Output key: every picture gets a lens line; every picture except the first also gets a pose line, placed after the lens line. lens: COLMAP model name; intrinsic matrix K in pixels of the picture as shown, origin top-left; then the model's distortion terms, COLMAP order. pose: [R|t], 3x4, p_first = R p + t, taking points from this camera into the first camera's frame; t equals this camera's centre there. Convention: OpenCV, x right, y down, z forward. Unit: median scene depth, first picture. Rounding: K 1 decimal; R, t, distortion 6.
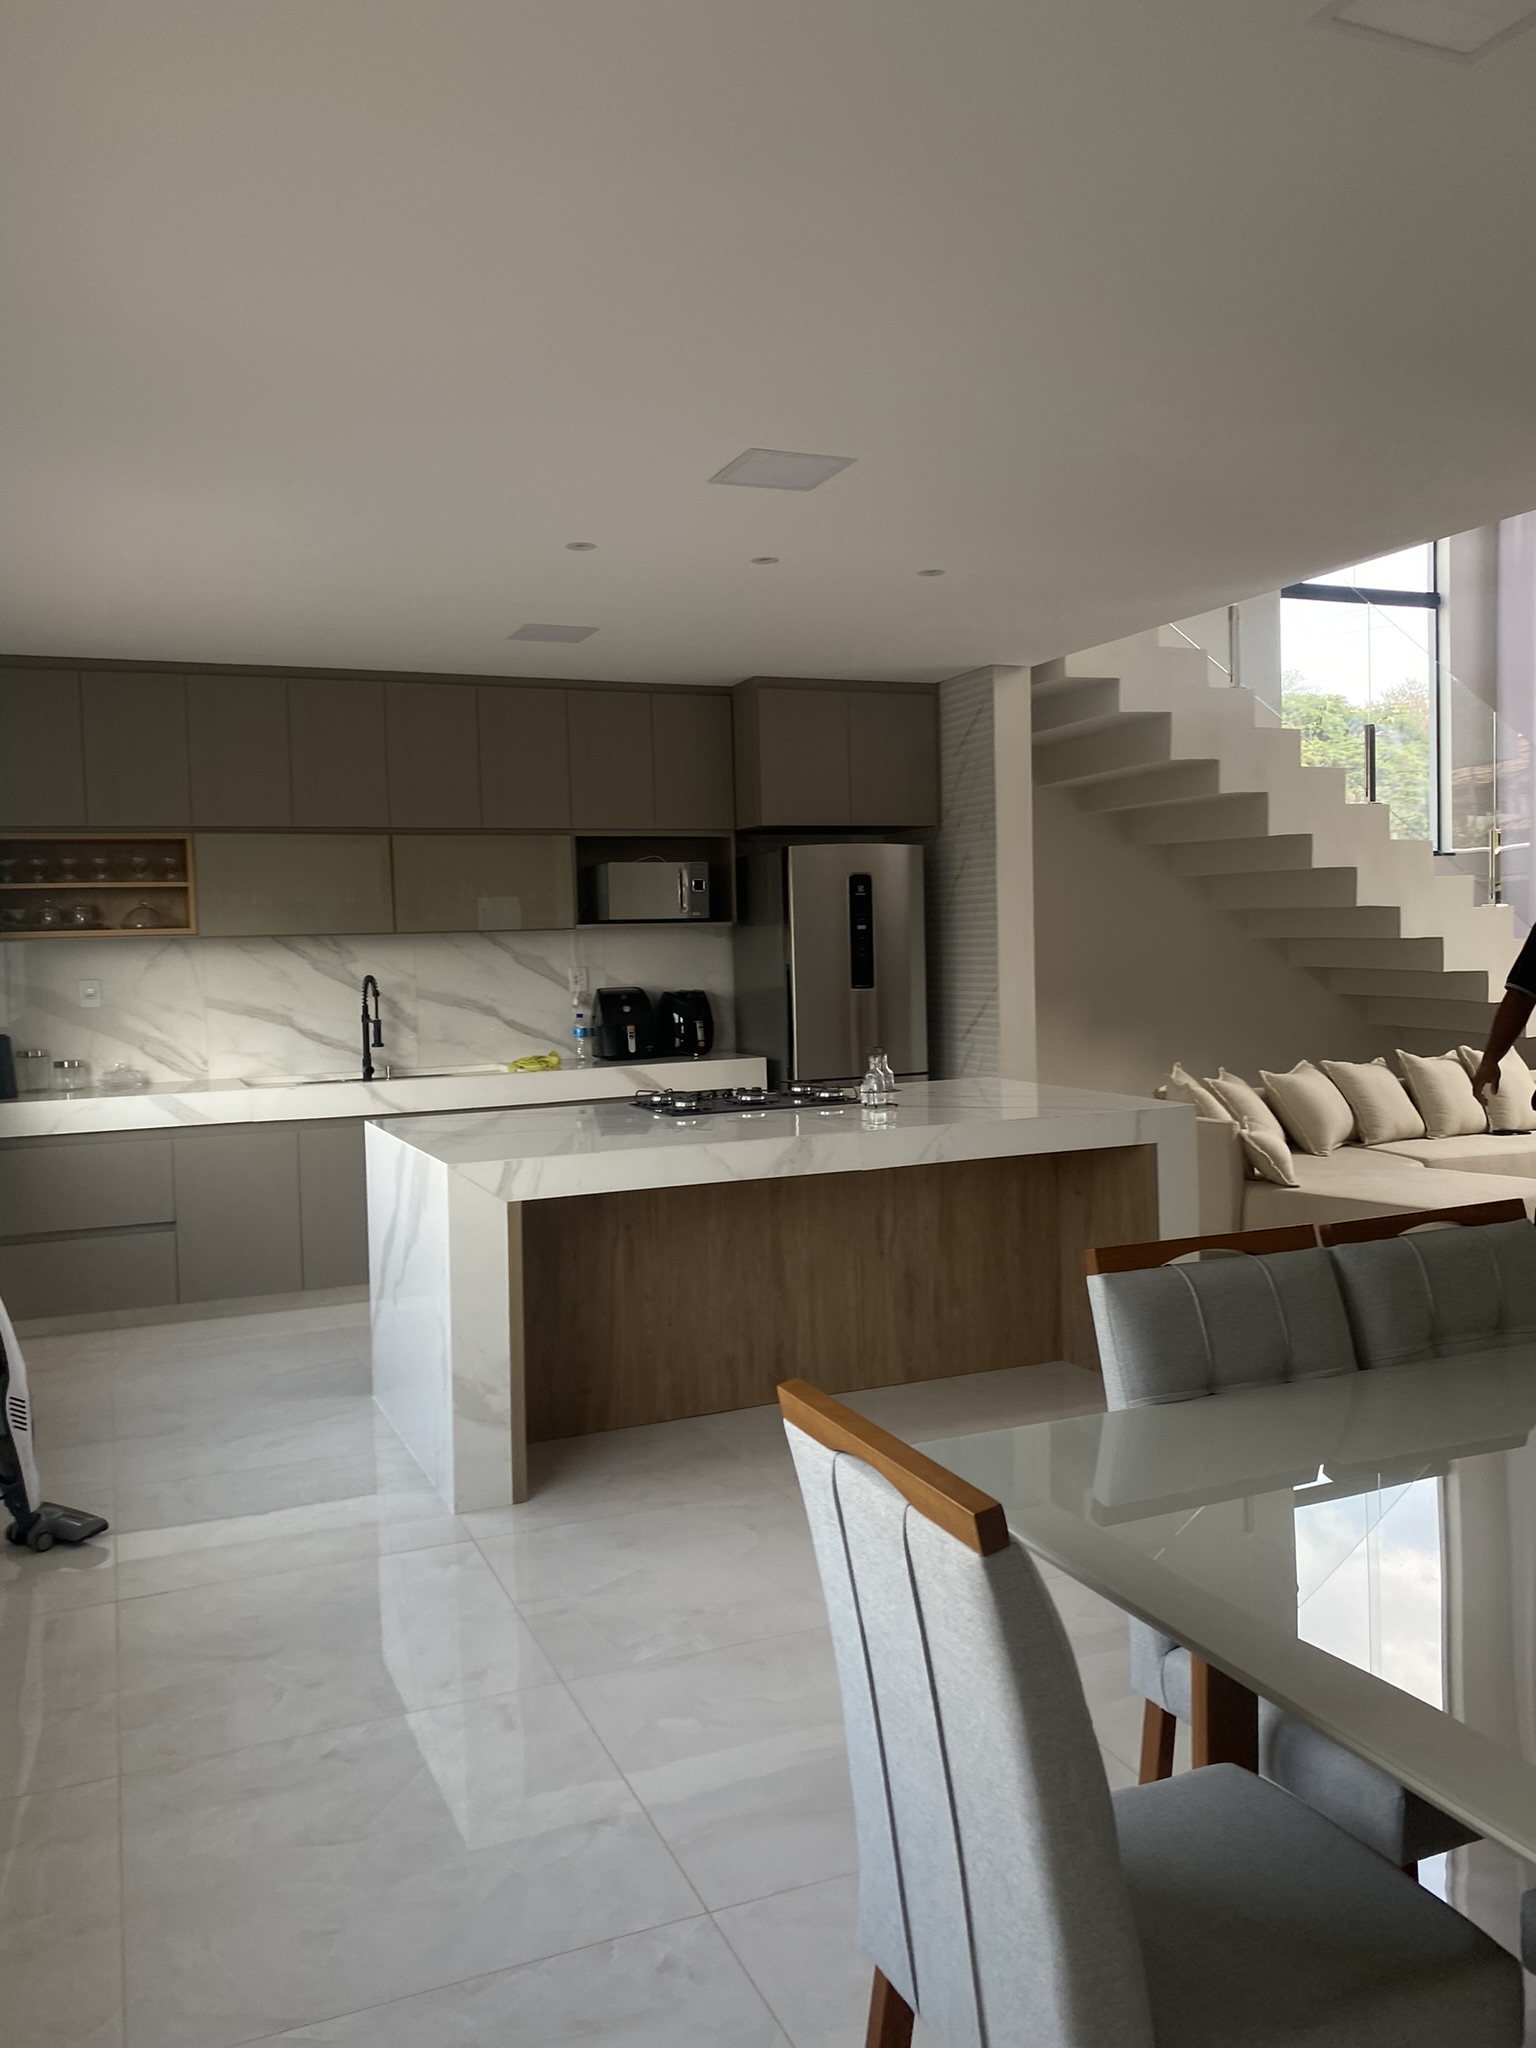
lens RADIAL K [[1557.5, 0, 762.6], [0, 1557.5, 1020.8], [0, 0, 1]] dist [0.040774, -0.043144]
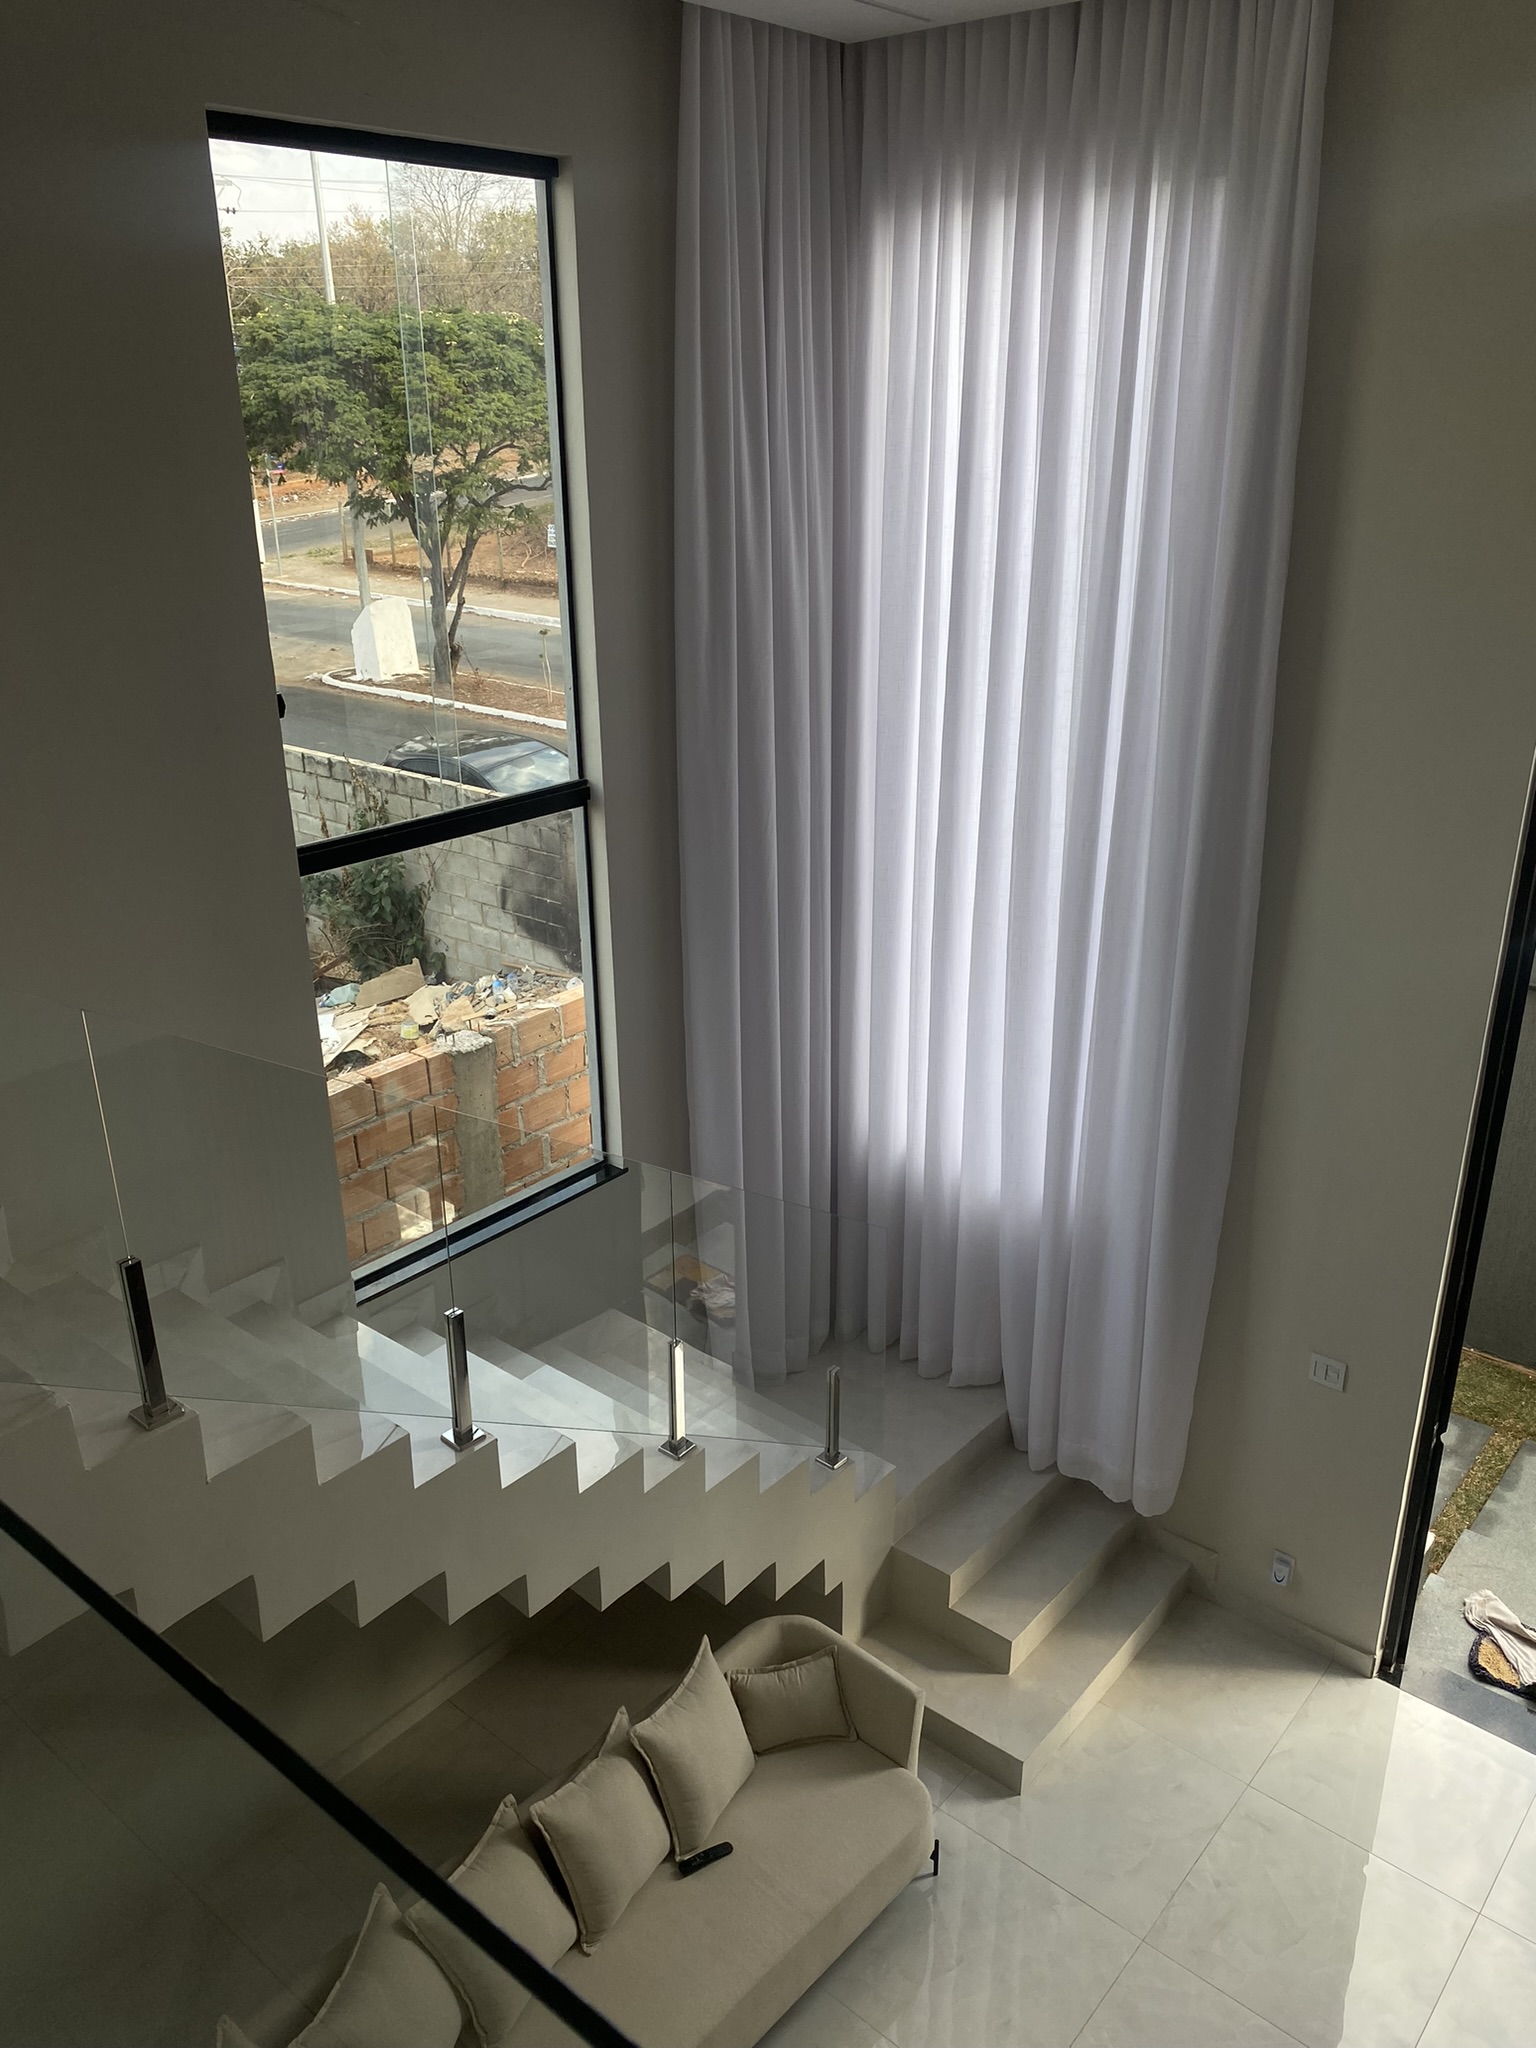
lens RADIAL K [[1557.5, 0, 761.0], [0, 1557.5, 1029.0], [0, 0, 1]] dist [0.040774, -0.043144]
pose [[0.889140, -0.151426, 0.431857, 0.287187], [0.006892, 0.947994, 0.318214, -0.483721], [-0.457584, -0.279960, 0.843943, 0.573763]]
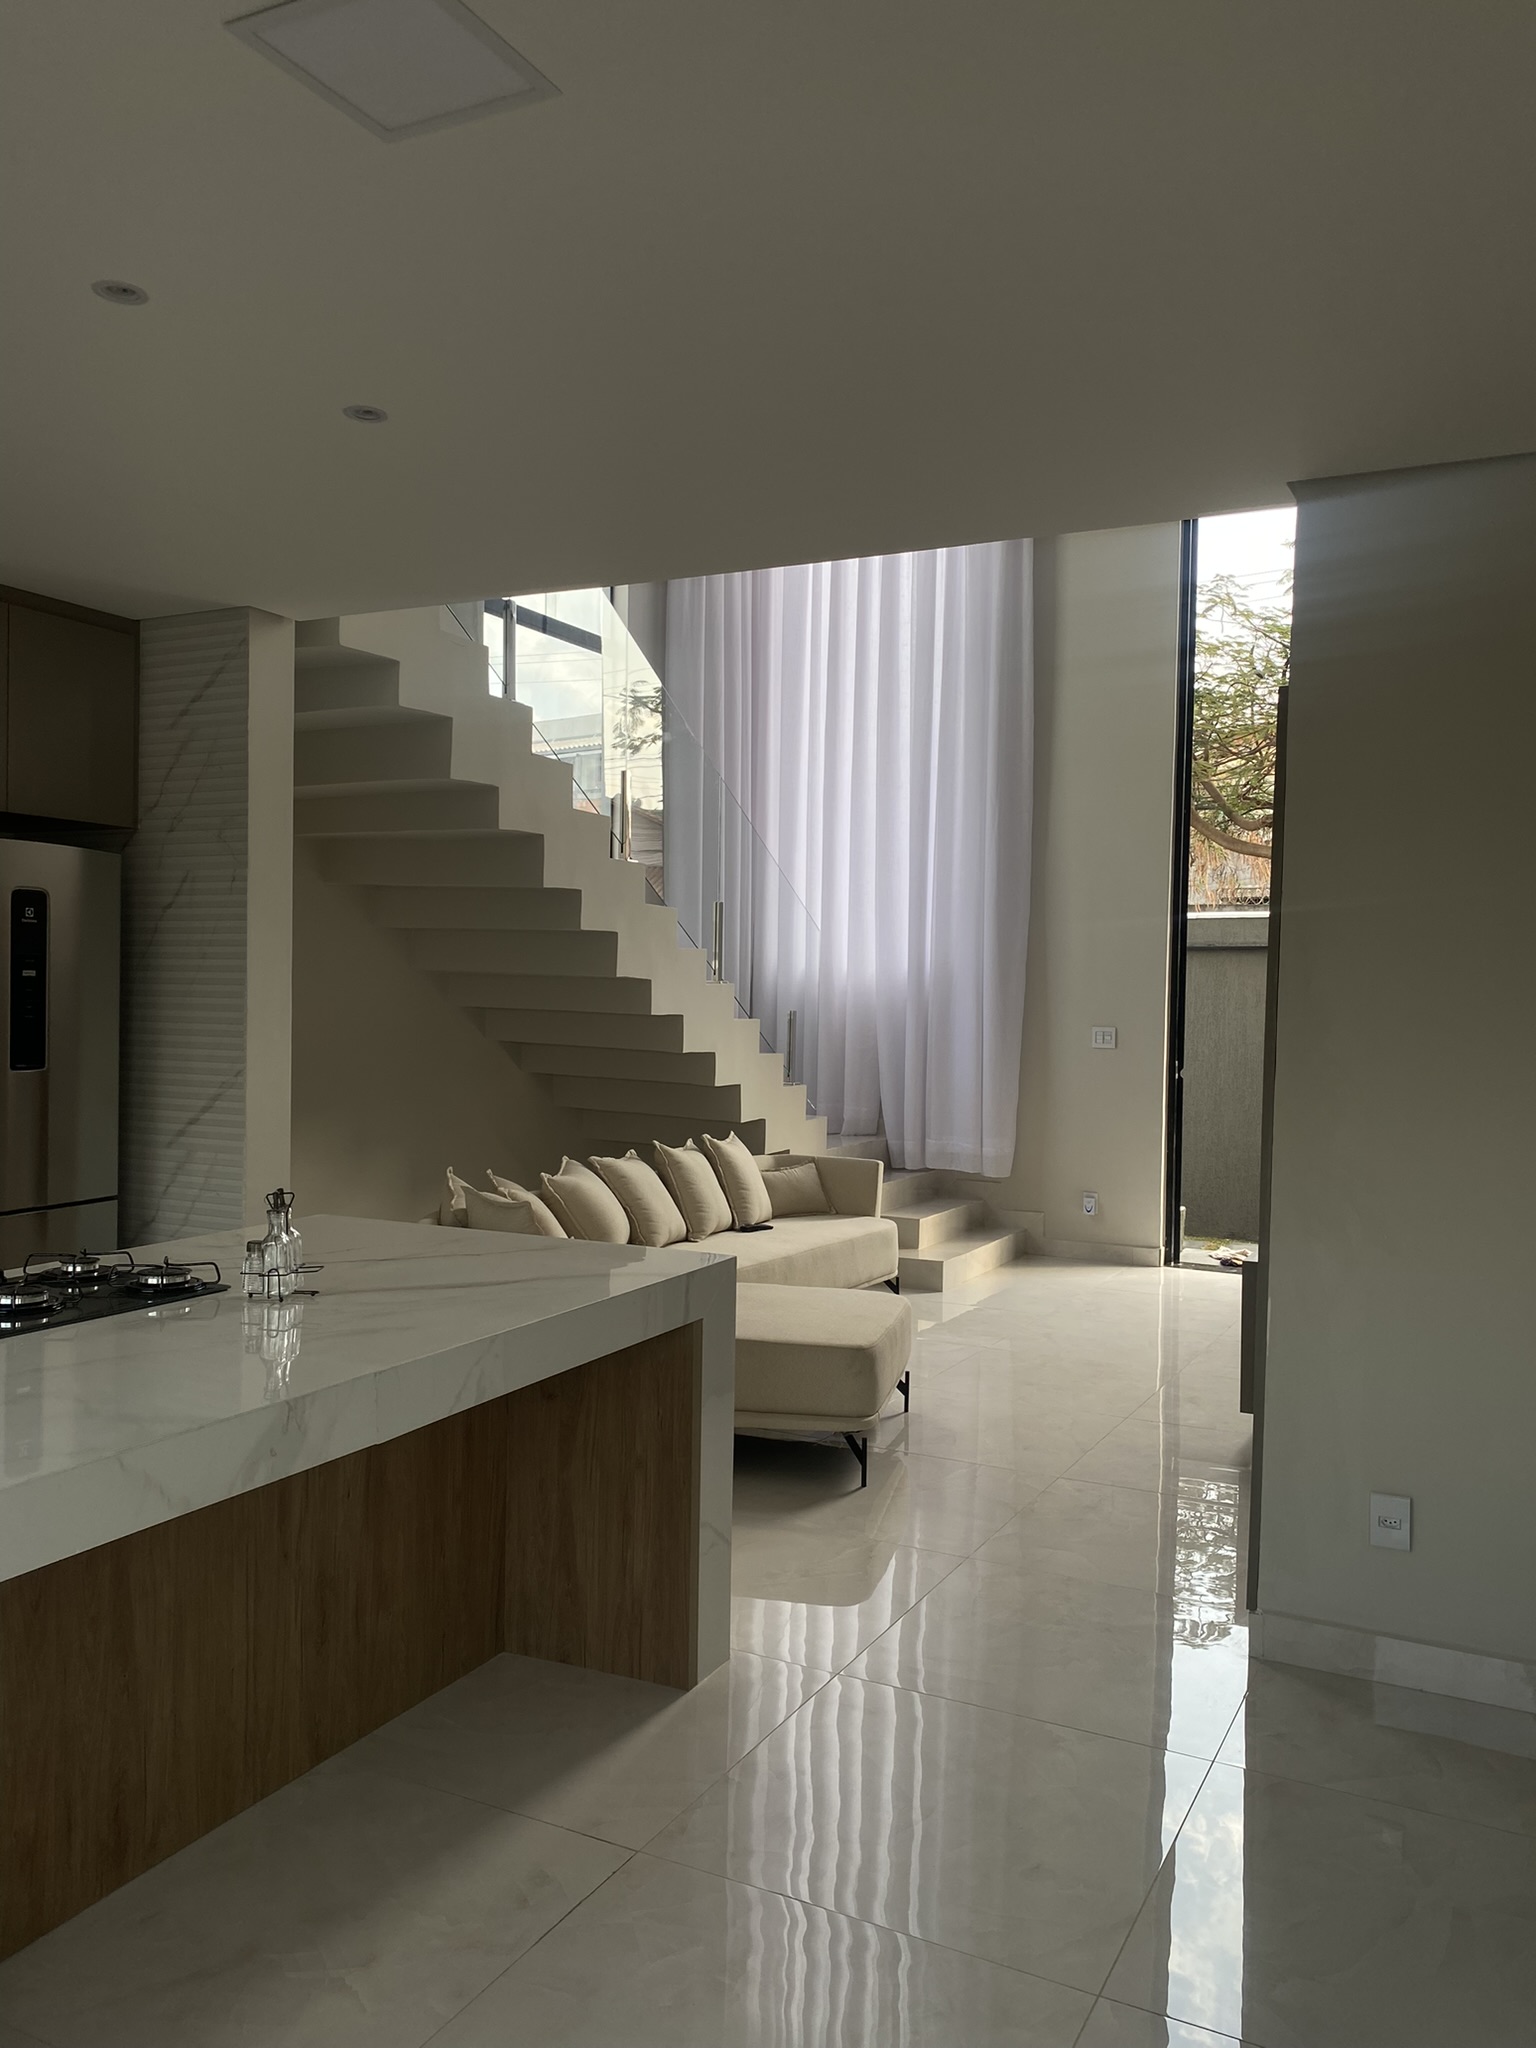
lens RADIAL K [[1557.5, 0, 782.0], [0, 1557.5, 1020.9], [0, 0, 1]] dist [0.040774, -0.043144]
pose [[0.762374, 0.029640, 0.646457, -0.113366], [-0.007468, 0.999287, -0.037010, -0.018486], [-0.647093, 0.023388, 0.762052, 0.306134]]
